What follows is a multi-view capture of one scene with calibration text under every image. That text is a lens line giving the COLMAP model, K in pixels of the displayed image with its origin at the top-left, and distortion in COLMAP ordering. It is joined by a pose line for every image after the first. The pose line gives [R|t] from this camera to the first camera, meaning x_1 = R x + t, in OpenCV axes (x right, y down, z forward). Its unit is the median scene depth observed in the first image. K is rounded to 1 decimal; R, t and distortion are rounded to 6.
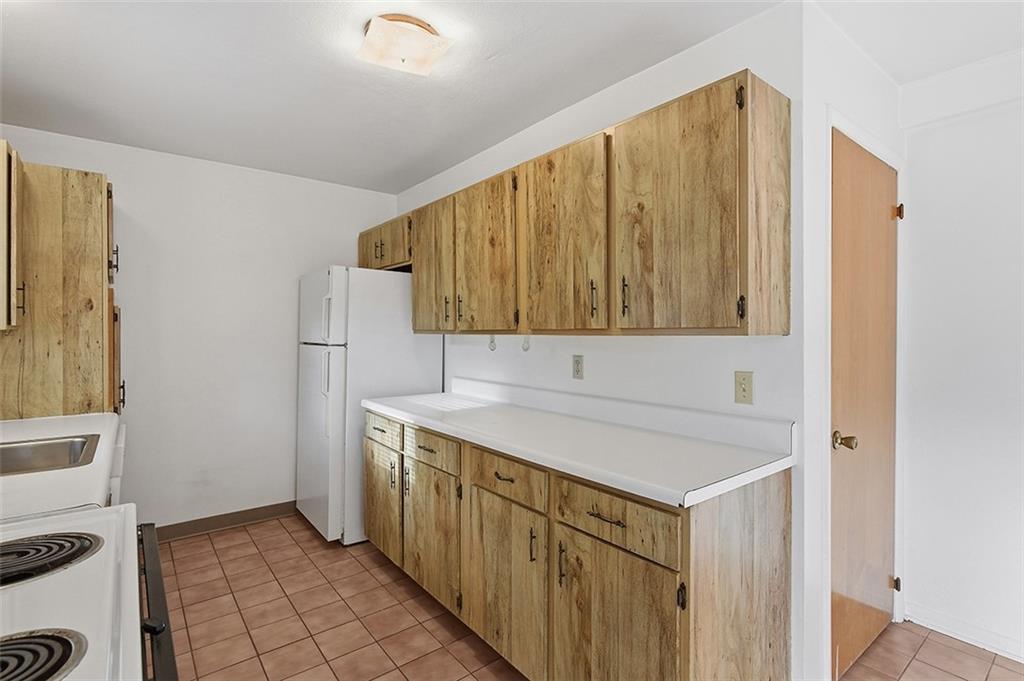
lens RADIAL K [[486.1, 0, 511.0], [0, 486.1, 333.4], [0, 0, 1]] dist [-0.001690, -0.000368]
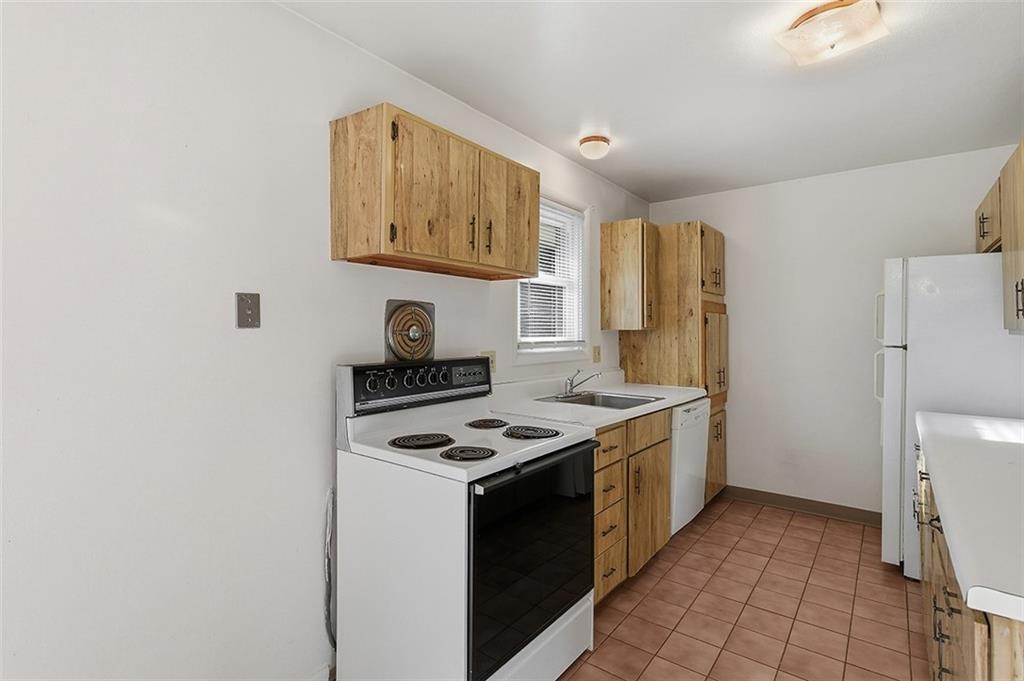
lens RADIAL K [[492.3, 0, 513.3], [0, 492.3, 324.0], [0, 0, 1]] dist [-0.000341, -0.000281]
pose [[0.246141, -0.010399, -0.969178, 0.421803], [-0.002245, 0.999934, -0.011299, -0.006743], [0.969232, 0.004957, 0.246101, 0.119544]]
